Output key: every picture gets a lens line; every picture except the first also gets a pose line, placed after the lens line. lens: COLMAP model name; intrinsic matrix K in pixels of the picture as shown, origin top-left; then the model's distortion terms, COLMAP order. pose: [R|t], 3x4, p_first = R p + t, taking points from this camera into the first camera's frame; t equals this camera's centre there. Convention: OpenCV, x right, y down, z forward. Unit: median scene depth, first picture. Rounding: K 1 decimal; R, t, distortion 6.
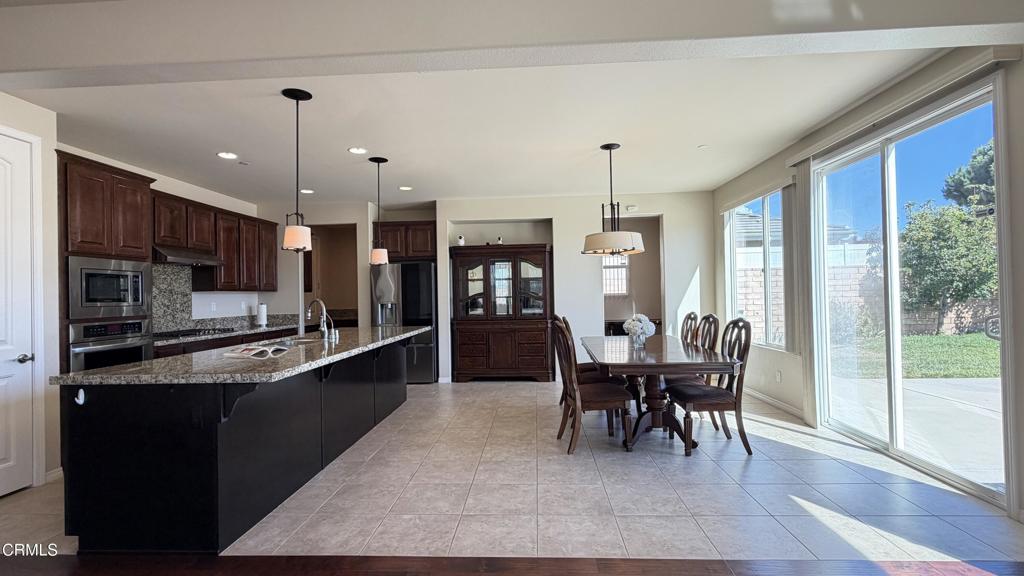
lens RADIAL K [[464.0, 0, 512.0], [0, 464.0, 288.0], [0, 0, 1]] dist [-0.000447, -0.000179]
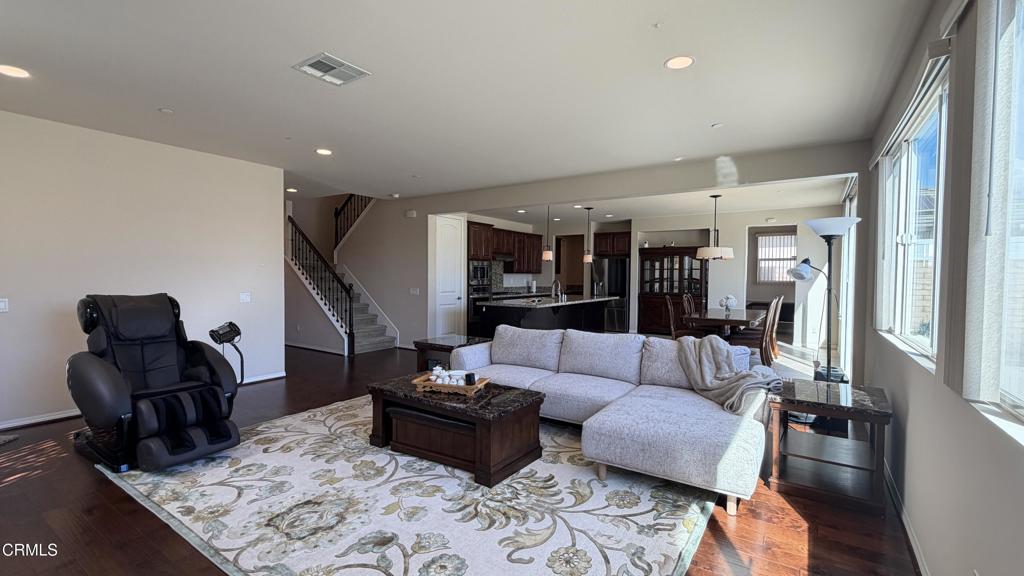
lens RADIAL K [[444.9, 0, 512.0], [0, 444.9, 288.0], [0, 0, 1]] dist [-0.000158, -0.000022]
pose [[0.856835, 0.042915, -0.513802, 0.370555], [-0.017814, 0.998399, 0.053684, -0.035863], [0.515284, -0.036846, 0.856227, -0.698810]]
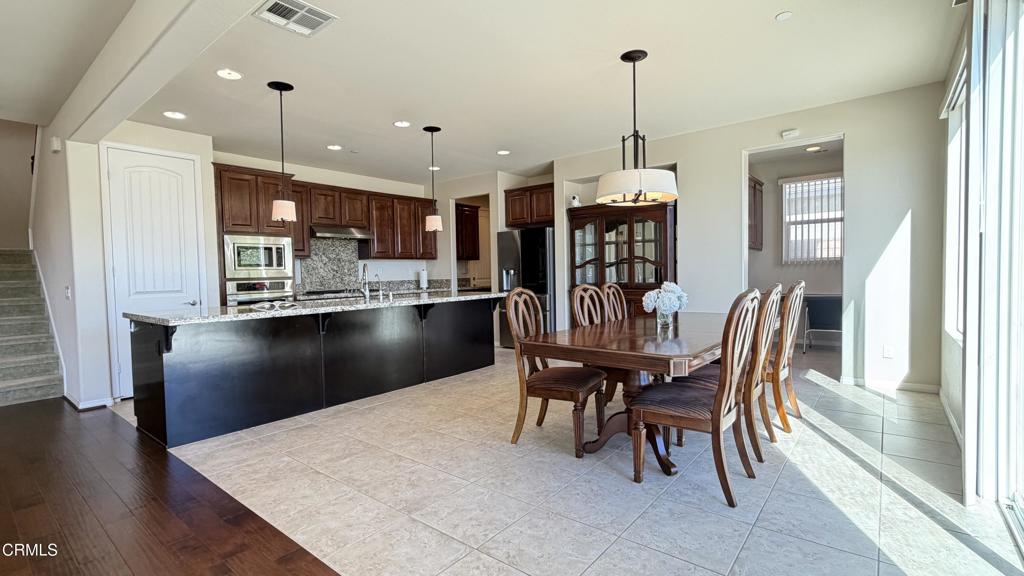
lens RADIAL K [[464.0, 0, 512.0], [0, 464.0, 288.0], [0, 0, 1]] dist [-0.000447, -0.000179]
pose [[0.809473, 0.023609, -0.586682, 0.433441], [0.014473, 0.998085, 0.060134, 0.015545], [0.586978, -0.057168, 0.807582, 0.230939]]
